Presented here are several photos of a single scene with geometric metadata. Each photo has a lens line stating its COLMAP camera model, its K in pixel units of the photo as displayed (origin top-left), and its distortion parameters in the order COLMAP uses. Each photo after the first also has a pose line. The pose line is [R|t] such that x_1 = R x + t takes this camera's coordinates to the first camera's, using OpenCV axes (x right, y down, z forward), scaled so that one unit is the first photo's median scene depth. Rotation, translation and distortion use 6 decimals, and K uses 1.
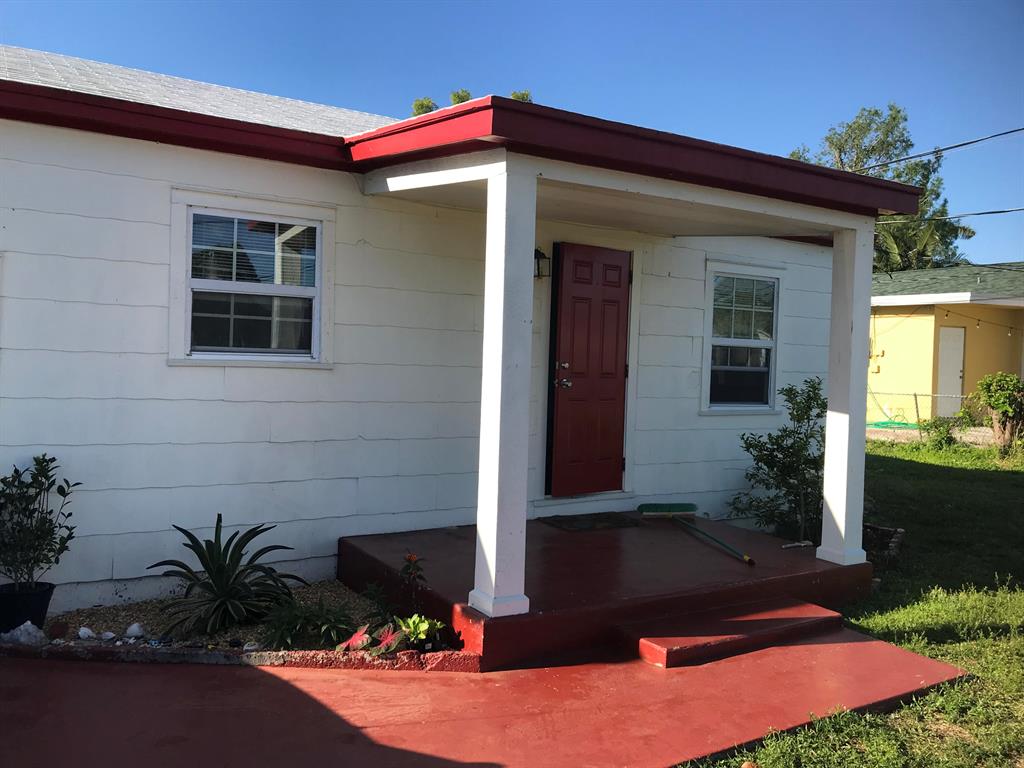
lens RADIAL K [[834.3, 0, 509.0], [0, 834.3, 378.7], [0, 0, 1]] dist [0.032058, -0.014154]
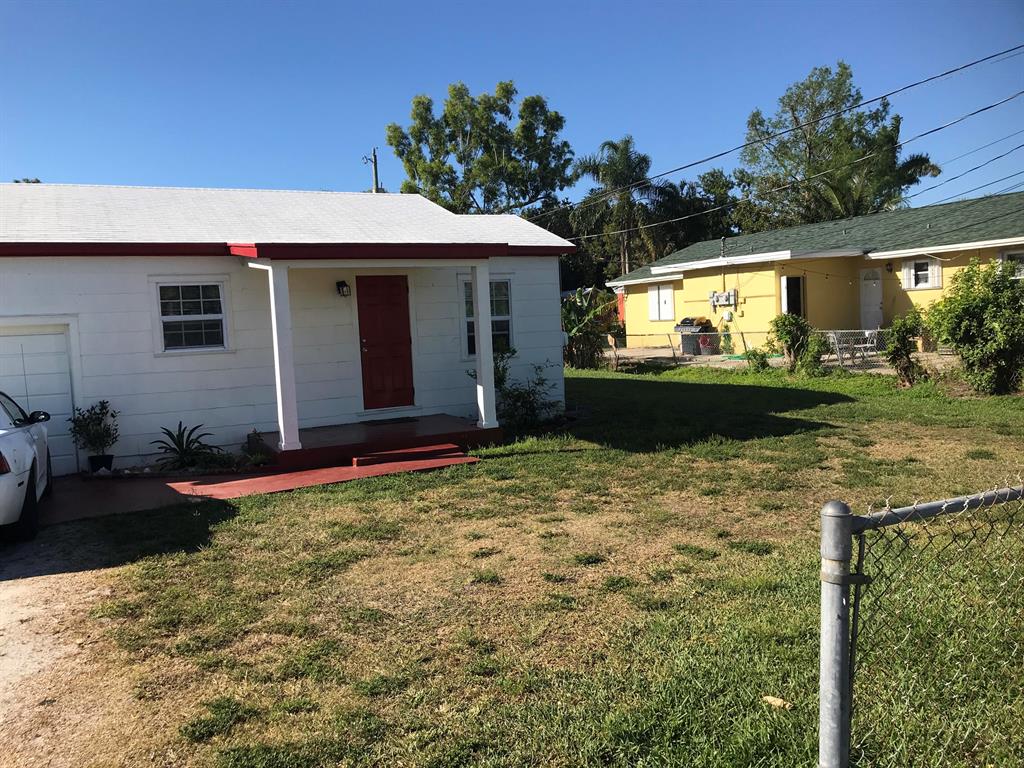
lens RADIAL K [[834.3, 0, 520.7], [0, 834.3, 386.4], [0, 0, 1]] dist [0.032058, -0.014154]
pose [[0.995373, -0.073057, -0.062416, 0.646199], [0.076474, 0.995595, 0.054235, 0.013757], [0.058179, -0.058757, 0.996576, -1.081343]]
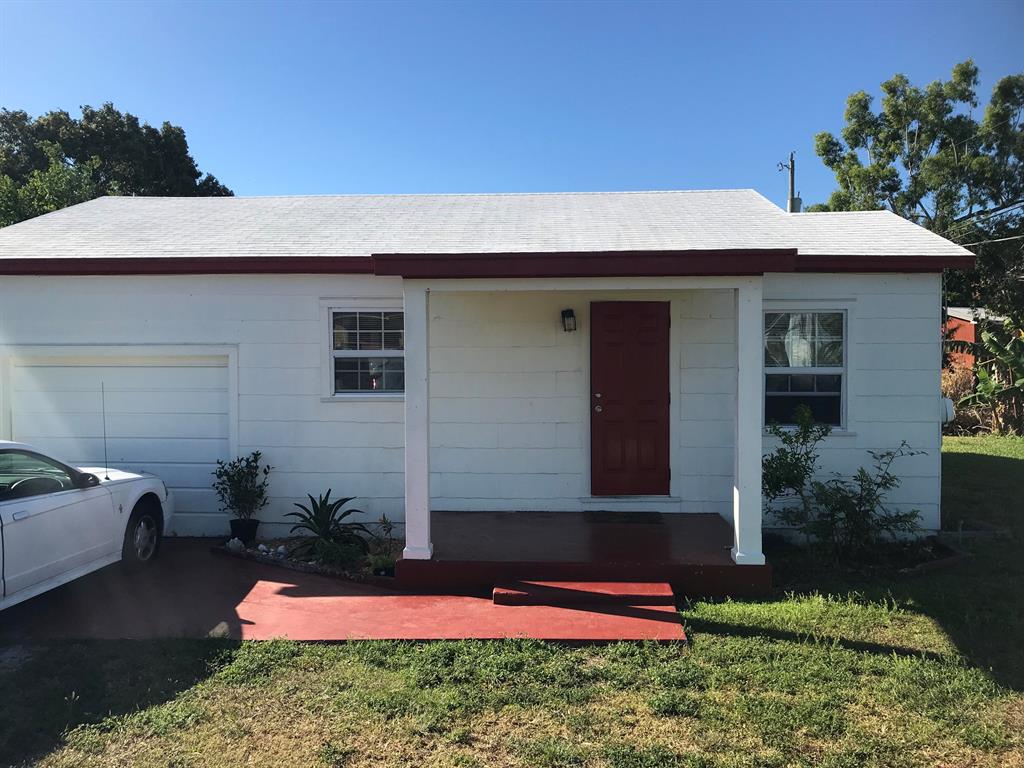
lens RADIAL K [[834.3, 0, 509.6], [0, 834.3, 360.2], [0, 0, 1]] dist [0.032058, -0.014154]
pose [[0.830674, -0.026828, -0.556112, 0.835887], [0.014444, 0.999541, -0.026644, -0.047107], [0.556571, 0.014100, 0.830680, -0.203743]]
